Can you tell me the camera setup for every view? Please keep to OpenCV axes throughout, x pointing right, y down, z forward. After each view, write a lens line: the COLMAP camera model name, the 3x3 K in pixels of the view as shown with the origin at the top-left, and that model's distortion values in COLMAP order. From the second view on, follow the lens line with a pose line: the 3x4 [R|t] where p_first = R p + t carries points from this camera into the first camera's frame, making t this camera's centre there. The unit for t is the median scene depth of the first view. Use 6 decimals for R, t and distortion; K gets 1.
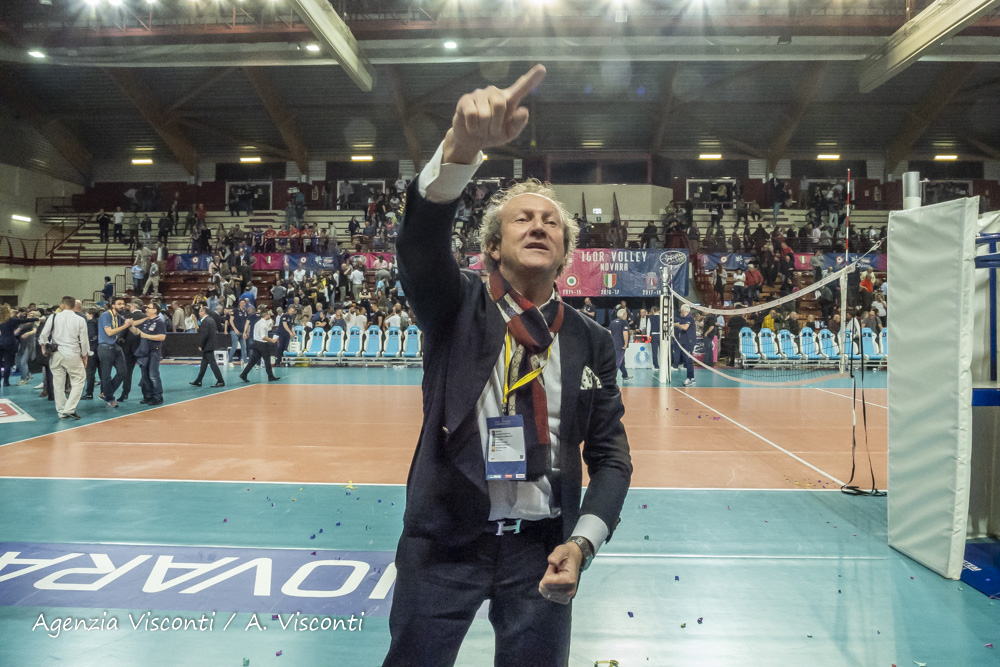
lens RADIAL K [[725.6, 0, 522.0], [0, 725.6, 301.7], [0, 0, 1]] dist [-0.052581, 0.023060]
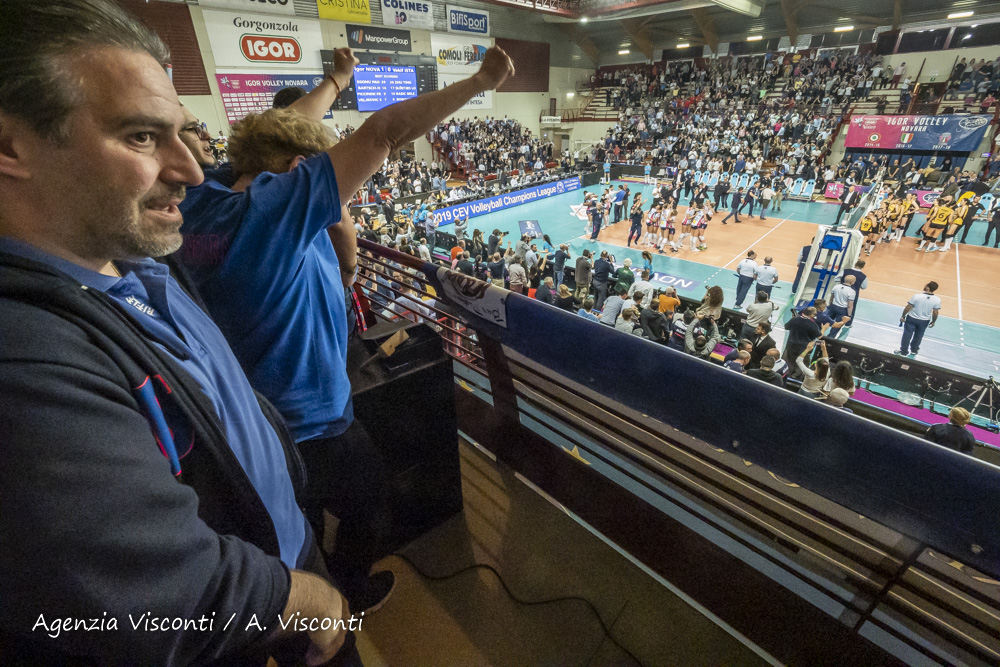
lens RADIAL K [[416.6, 0, 480.0], [0, 416.6, 304.6], [0, 0, 1]] dist [-0.015551, 0.000966]
pose [[0.724489, 0.269768, -0.634303, 0.098935], [0.046315, 0.899100, 0.435286, -0.117257], [0.687728, -0.344738, 0.638894, -0.273843]]
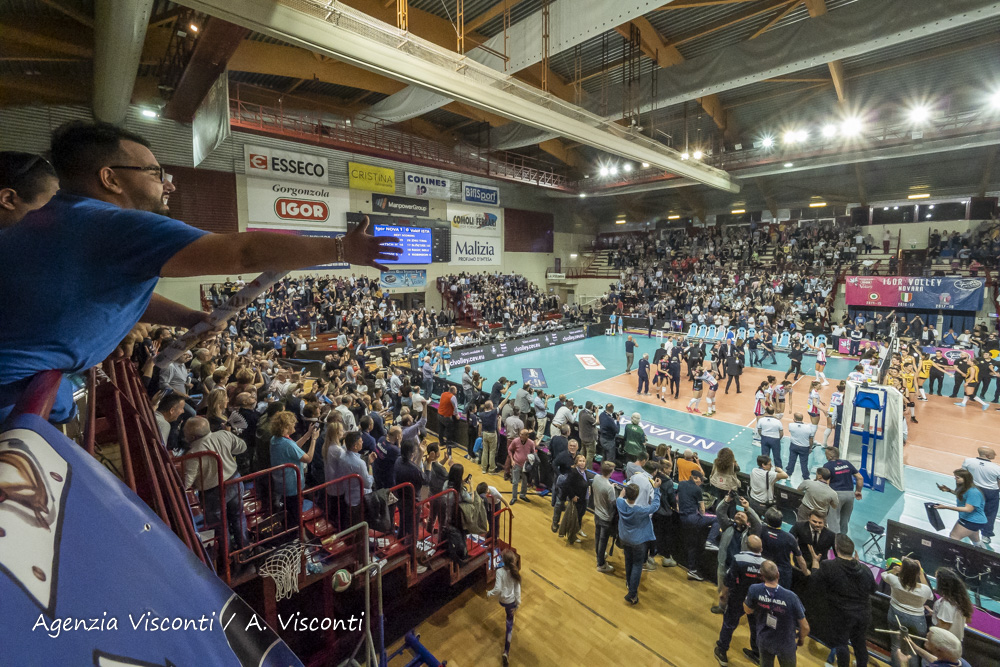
lens RADIAL K [[416.6, 0, 482.6], [0, 416.6, 304.0], [0, 0, 1]] dist [-0.015551, 0.000966]
pose [[0.705625, 0.052050, -0.706671, 0.090719], [0.023185, 0.995068, 0.096443, -0.107973], [0.708206, -0.084436, 0.700939, -0.244299]]
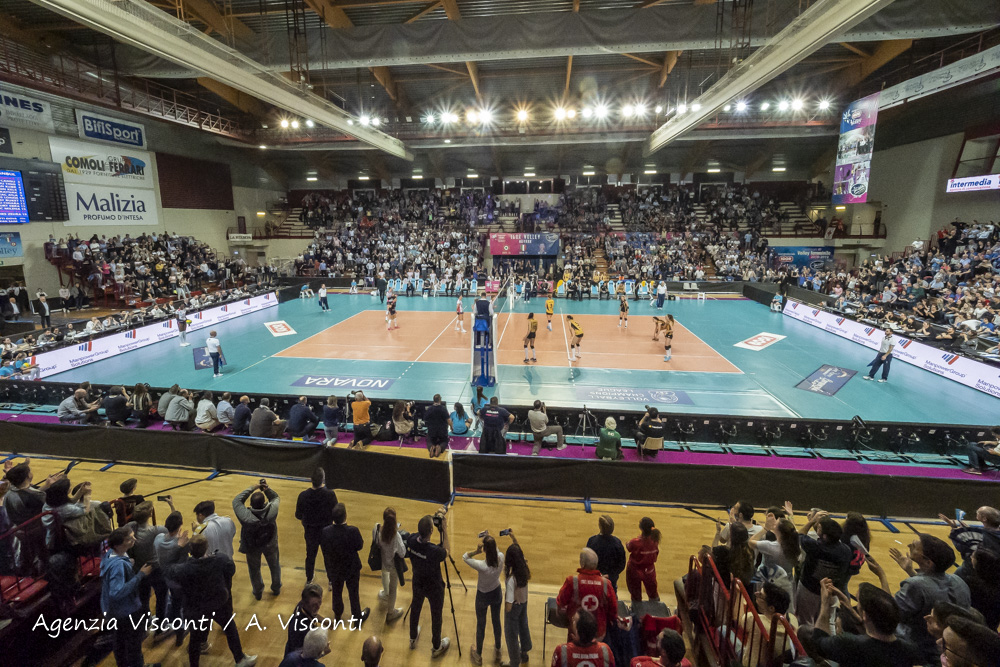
lens RADIAL K [[416.6, 0, 496.6], [0, 416.6, 292.3], [0, 0, 1]] dist [-0.015551, 0.000966]
pose [[0.996681, 0.002125, -0.081383, 0.127701], [0.012618, 0.983547, 0.180211, -0.111737], [0.080427, -0.180639, 0.980256, -0.249433]]
